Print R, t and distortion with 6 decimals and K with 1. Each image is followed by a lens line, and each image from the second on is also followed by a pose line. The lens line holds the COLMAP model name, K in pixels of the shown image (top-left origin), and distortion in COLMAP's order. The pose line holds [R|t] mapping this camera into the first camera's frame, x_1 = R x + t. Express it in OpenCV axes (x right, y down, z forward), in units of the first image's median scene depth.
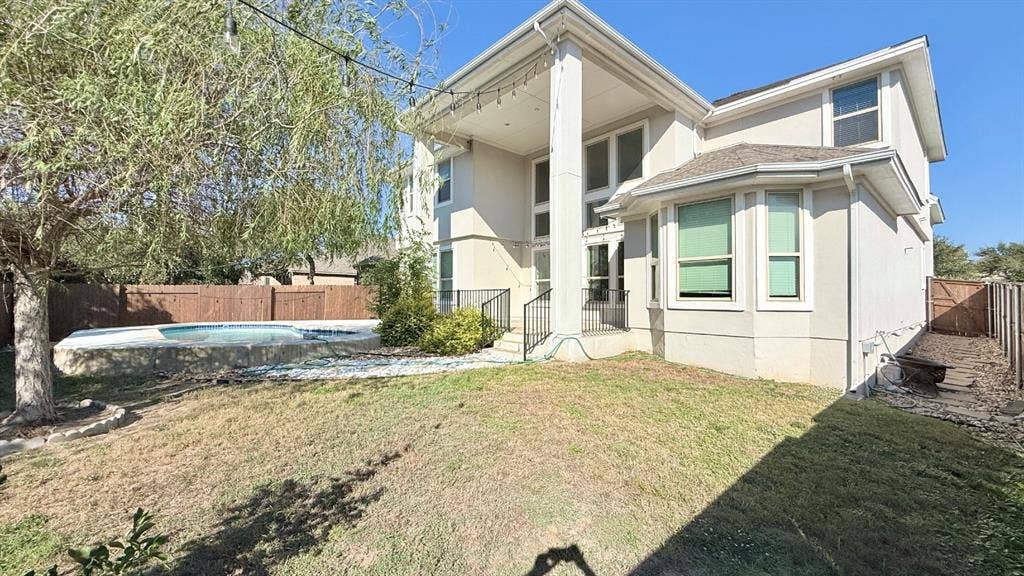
lens RADIAL K [[409.1, 0, 517.5], [0, 409.1, 290.9], [0, 0, 1]] dist [-0.001952, -0.001085]
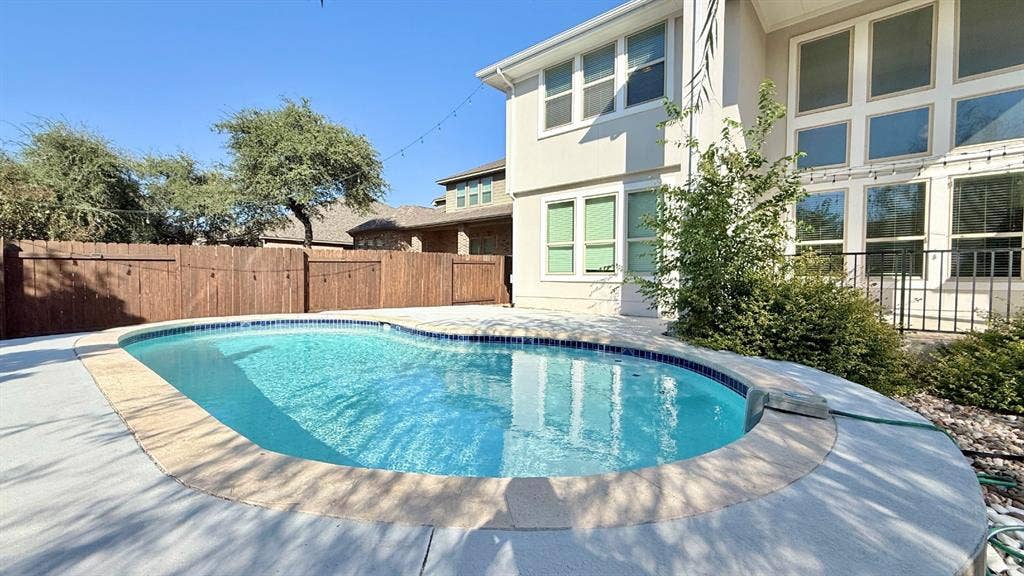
lens RADIAL K [[409.1, 0, 506.8], [0, 409.1, 290.4], [0, 0, 1]] dist [-0.001952, -0.001085]
pose [[0.992360, -0.000499, 0.123372, -0.451367], [-0.006453, 0.998413, 0.055944, 0.012896], [-0.123204, -0.056313, 0.990782, 0.454708]]
